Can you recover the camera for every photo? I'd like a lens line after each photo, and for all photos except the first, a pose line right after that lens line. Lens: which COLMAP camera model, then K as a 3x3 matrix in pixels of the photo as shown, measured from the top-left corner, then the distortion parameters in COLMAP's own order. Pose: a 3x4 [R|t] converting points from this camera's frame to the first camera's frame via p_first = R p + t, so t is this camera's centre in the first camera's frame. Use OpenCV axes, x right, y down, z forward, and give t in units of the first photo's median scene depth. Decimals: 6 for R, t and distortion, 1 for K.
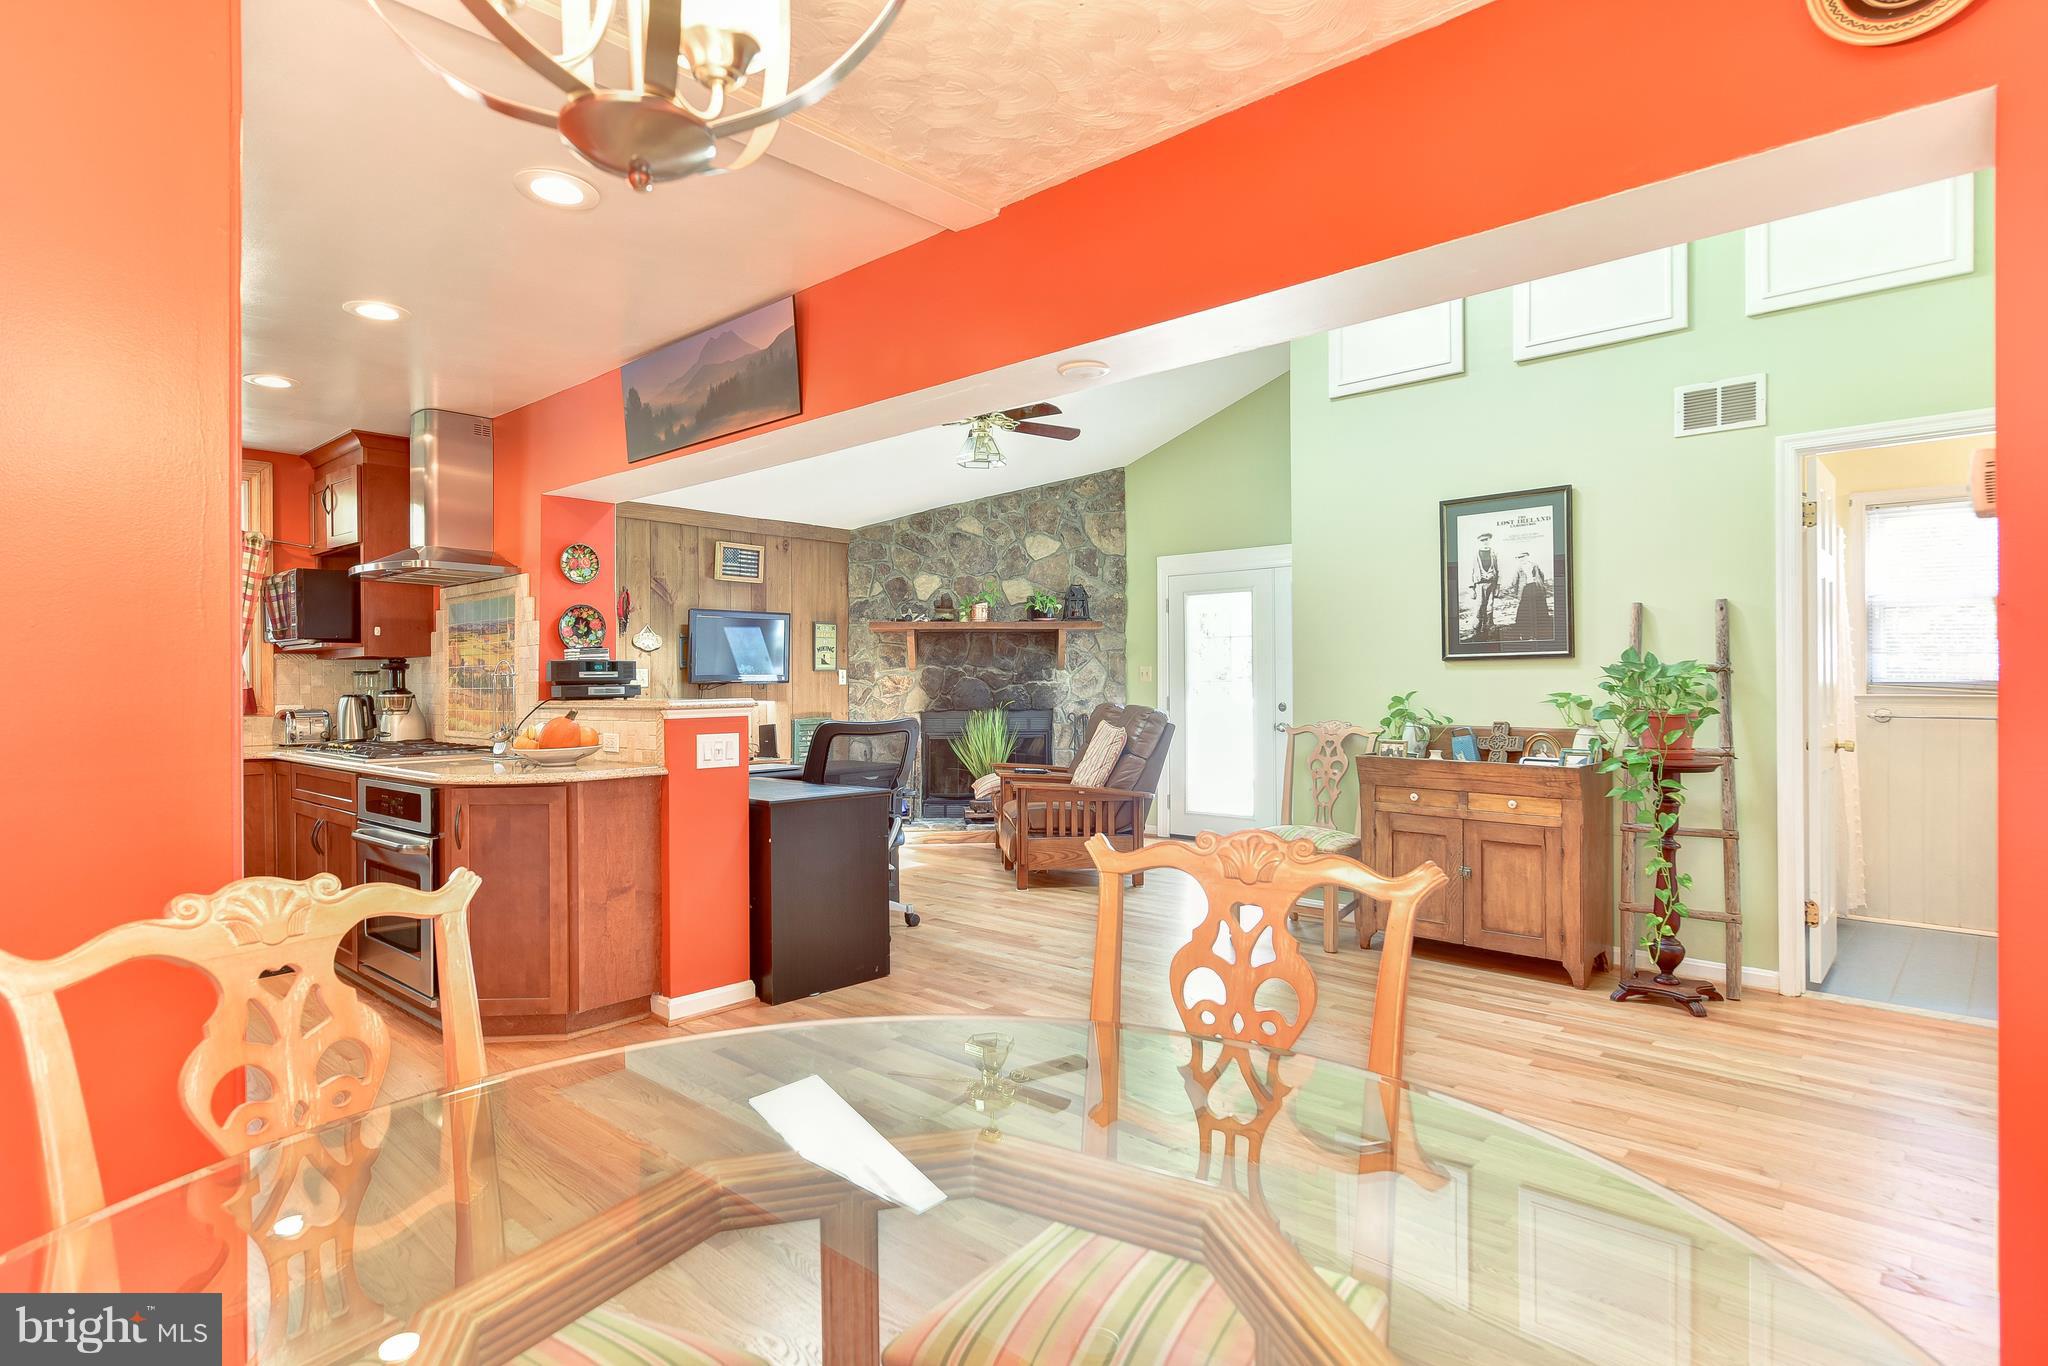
lens RADIAL K [[1126.6, 0, 1016.6], [0, 1126.6, 682.9], [0, 0, 1]] dist [0.003930, 0.000525]
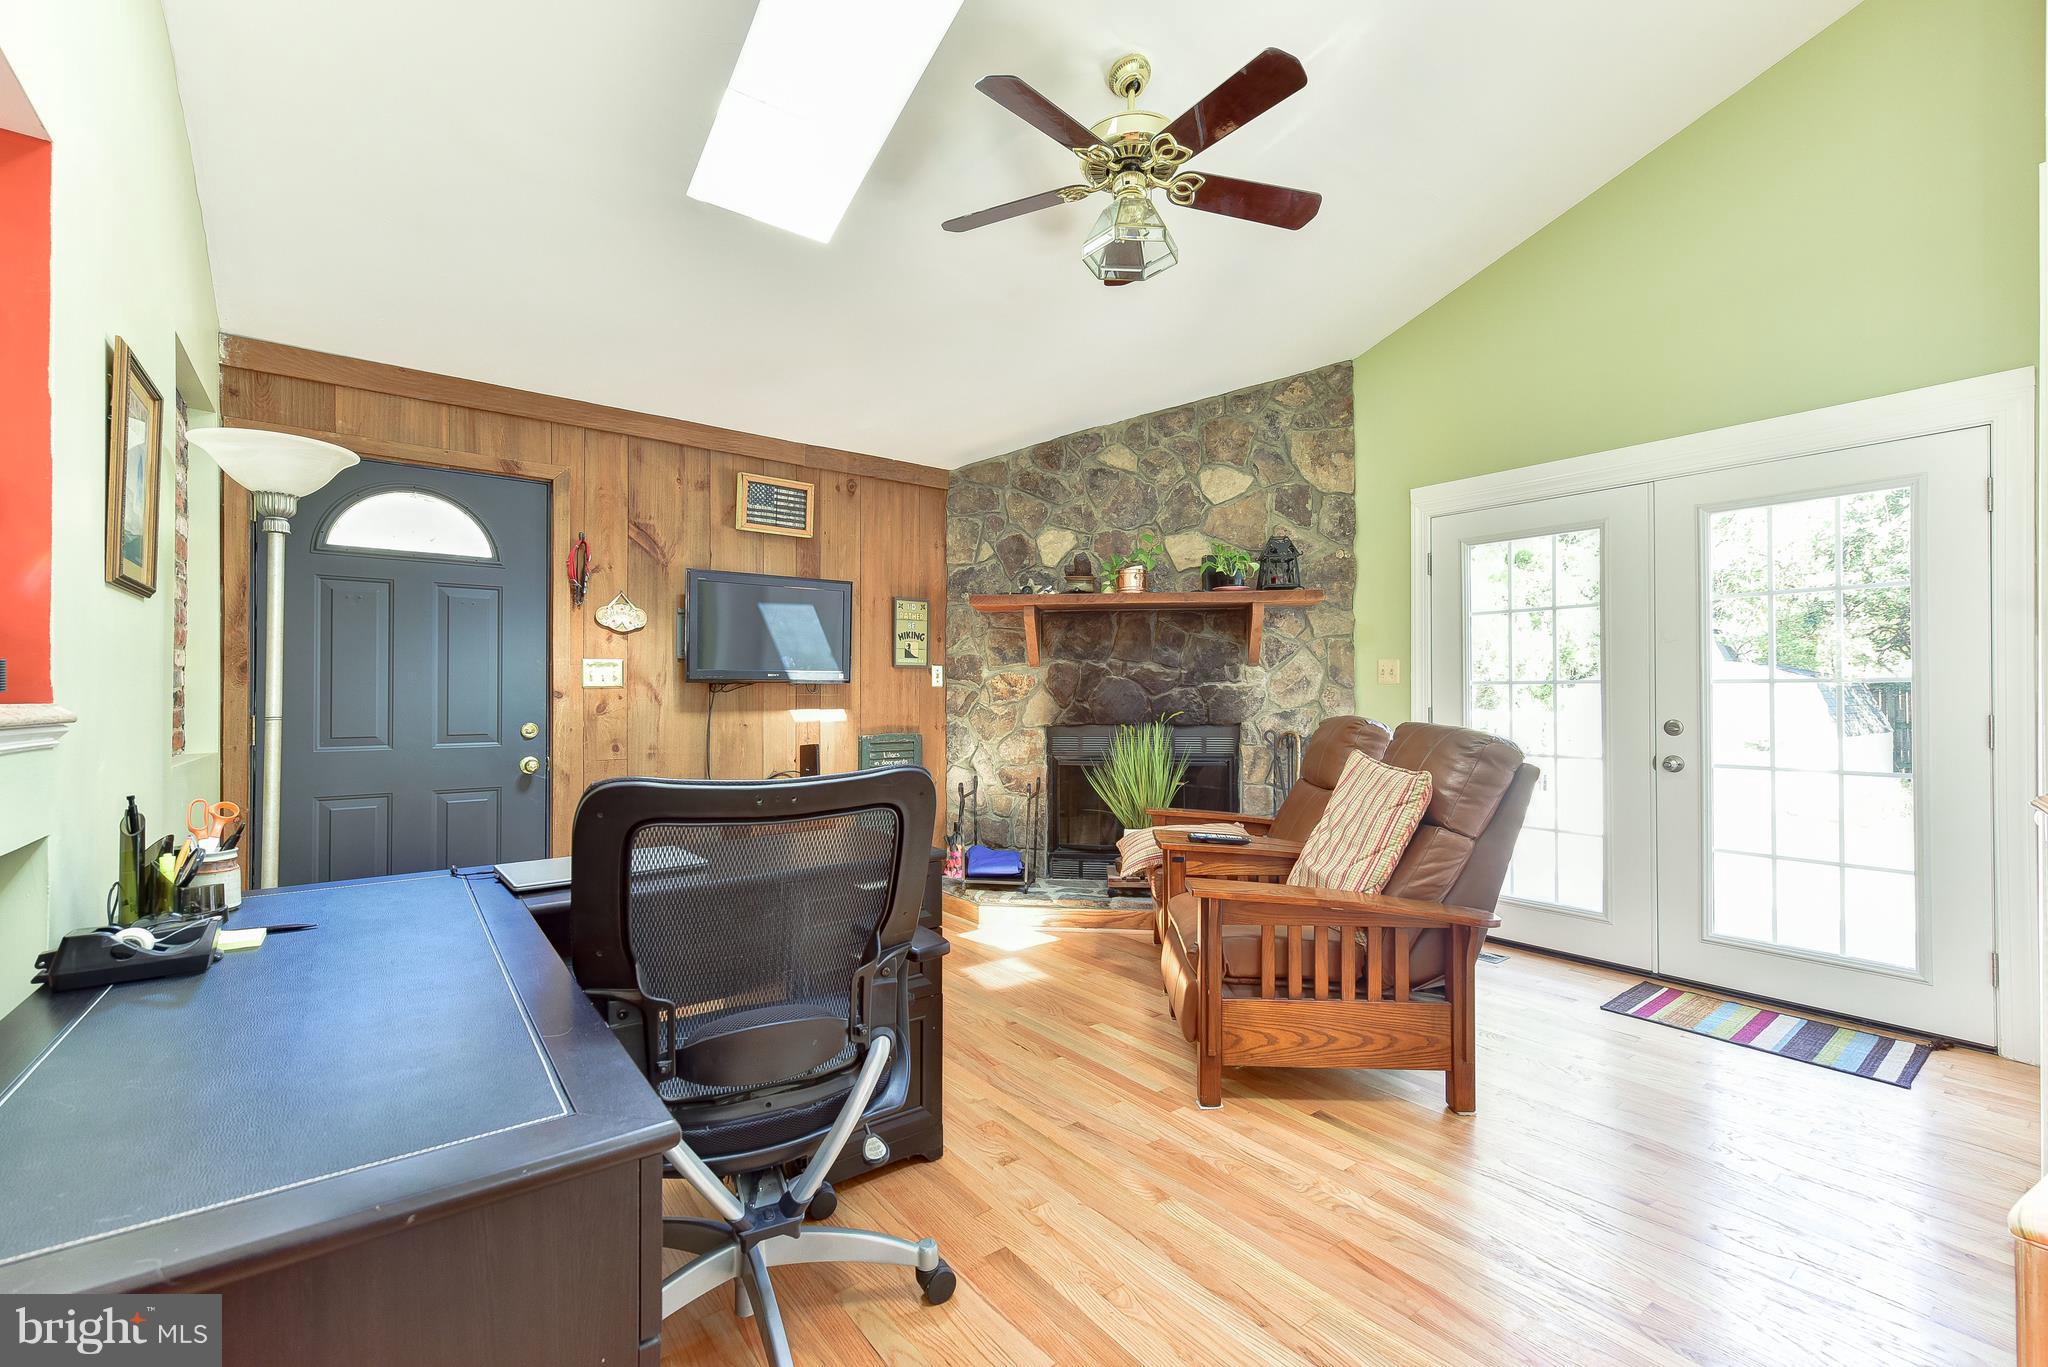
lens RADIAL K [[878.2, 0, 1014.0], [0, 878.2, 686.3], [0, 0, 1]] dist [0.006870, 0.000040]
pose [[0.984649, 0.003422, -0.174511, -0.009674], [-0.004873, 0.999957, -0.007886, 0.005391], [0.174476, 0.008616, 0.984624, 0.464142]]
